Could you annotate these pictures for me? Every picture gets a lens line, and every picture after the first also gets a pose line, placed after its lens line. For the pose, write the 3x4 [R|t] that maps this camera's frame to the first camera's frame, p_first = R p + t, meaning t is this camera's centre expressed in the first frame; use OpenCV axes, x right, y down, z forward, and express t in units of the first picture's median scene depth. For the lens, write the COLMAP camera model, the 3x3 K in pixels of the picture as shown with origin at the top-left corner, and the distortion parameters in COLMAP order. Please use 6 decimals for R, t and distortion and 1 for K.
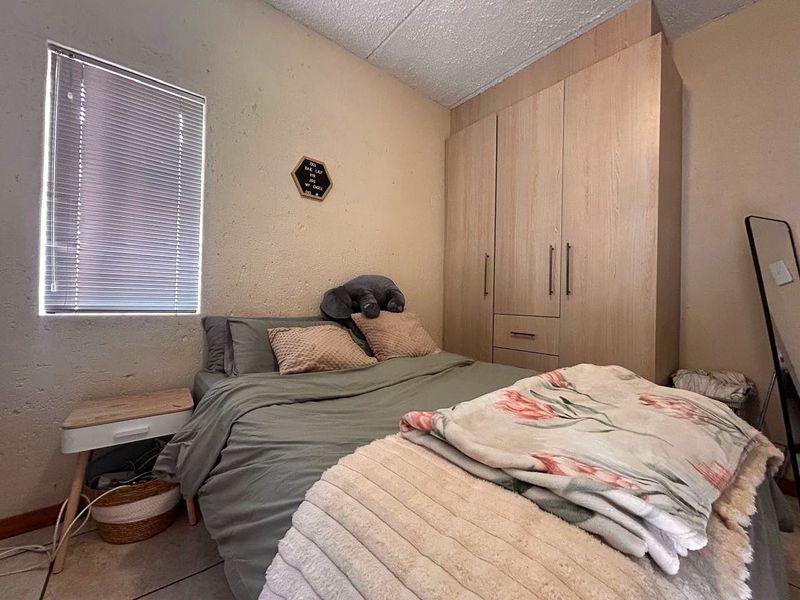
lens RADIAL K [[322.7, 0, 402.2], [0, 322.7, 299.4], [0, 0, 1]] dist [-0.001214, -0.000568]
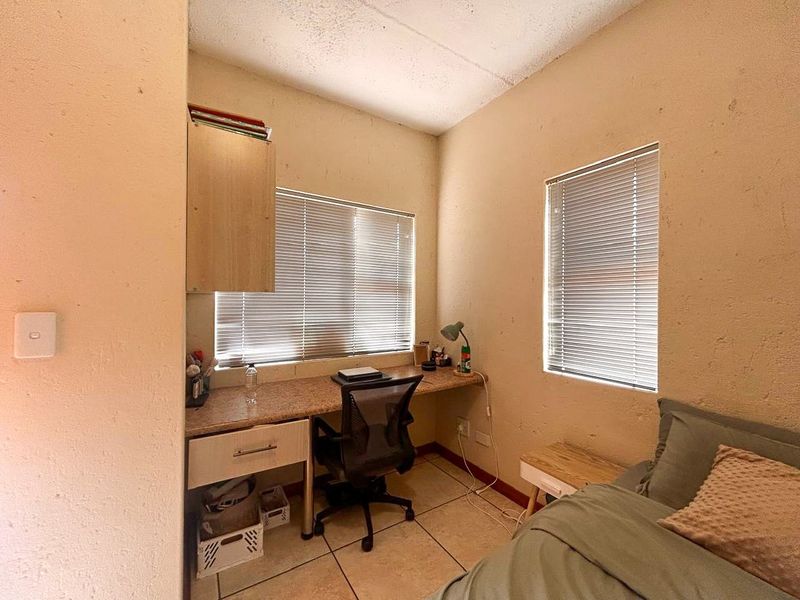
lens RADIAL K [[322.7, 0, 402.4], [0, 322.7, 299.8], [0, 0, 1]] dist [-0.001214, -0.000568]
pose [[-0.119461, -0.020887, -0.992619, 0.298074], [0.007450, 0.999732, -0.021934, -0.178452], [0.992811, -0.010016, -0.119273, 0.392693]]
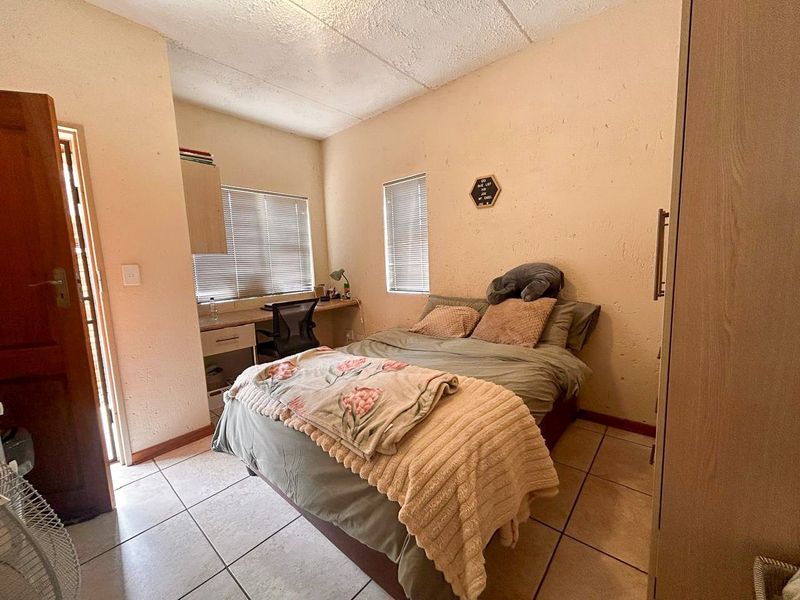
lens RADIAL K [[322.7, 0, 404.7], [0, 322.7, 298.0], [0, 0, 1]] dist [-0.001214, -0.000568]
pose [[0.173135, 0.090448, -0.980736, 1.112660], [0.060082, 0.992950, 0.102181, -0.118194], [0.983064, -0.076616, 0.166480, 0.503241]]
